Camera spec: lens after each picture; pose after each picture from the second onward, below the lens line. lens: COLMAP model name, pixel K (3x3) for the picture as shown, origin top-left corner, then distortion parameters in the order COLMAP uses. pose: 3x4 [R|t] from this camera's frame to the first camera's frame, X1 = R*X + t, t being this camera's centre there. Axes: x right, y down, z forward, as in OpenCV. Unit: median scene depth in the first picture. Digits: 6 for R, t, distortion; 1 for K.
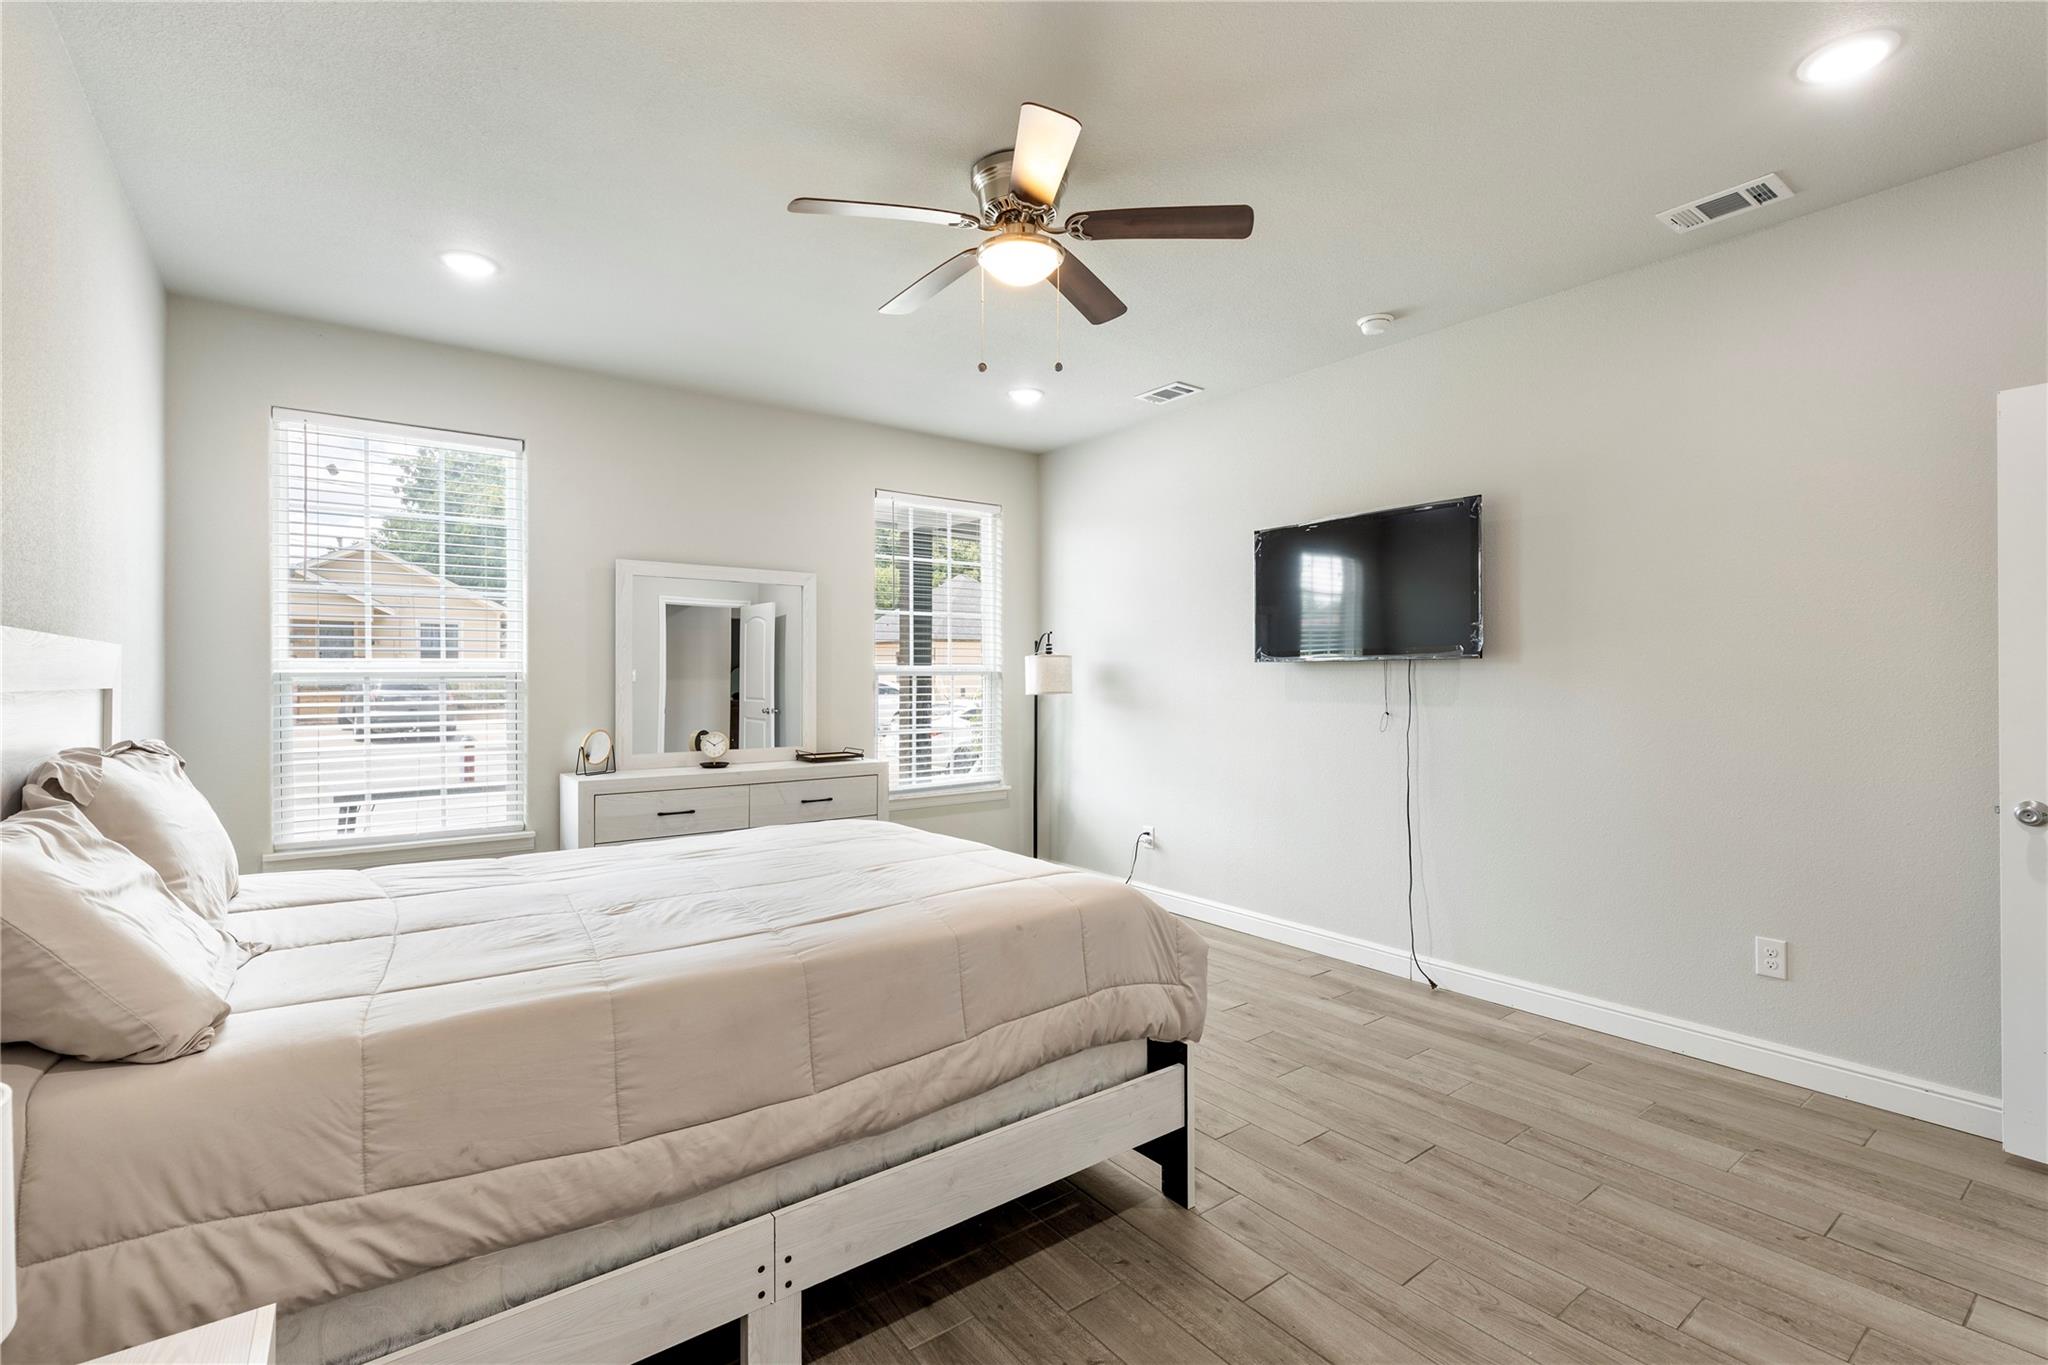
lens RADIAL K [[916.4, 0, 1037.5], [0, 916.4, 676.4], [0, 0, 1]] dist [0.001898, -0.000523]
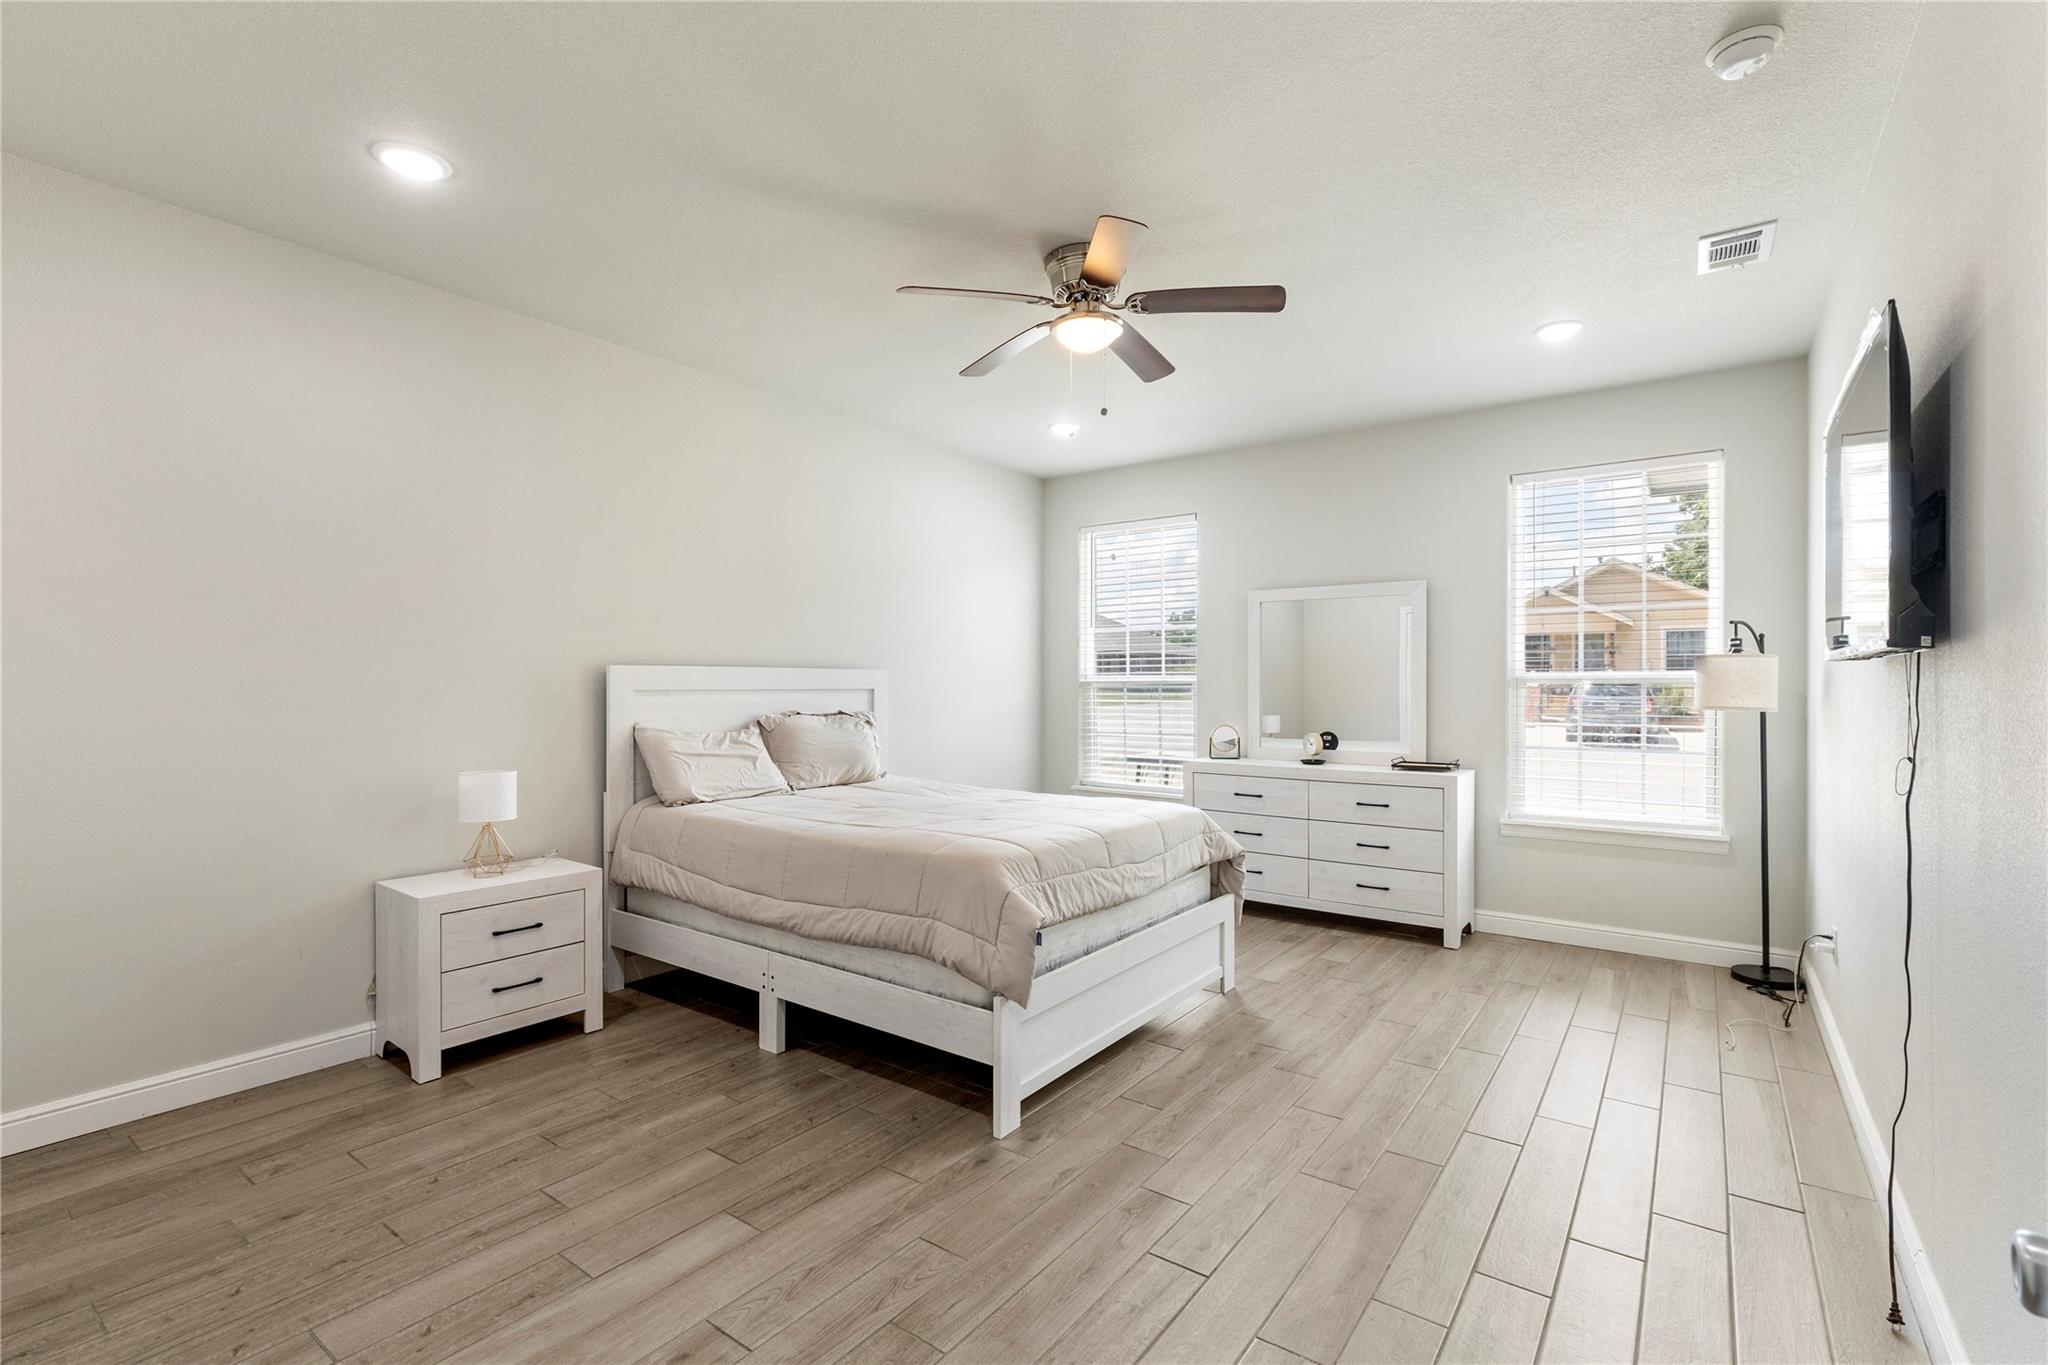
lens RADIAL K [[904.6, 0, 1039.0], [0, 904.6, 688.9], [0, 0, 1]] dist [-0.000931, -0.000231]
pose [[0.286767, 0.005975, -0.957982, 1.083990], [-0.000100, 0.999981, 0.006207, -0.002002], [0.958000, -0.001684, 0.286762, 0.606870]]
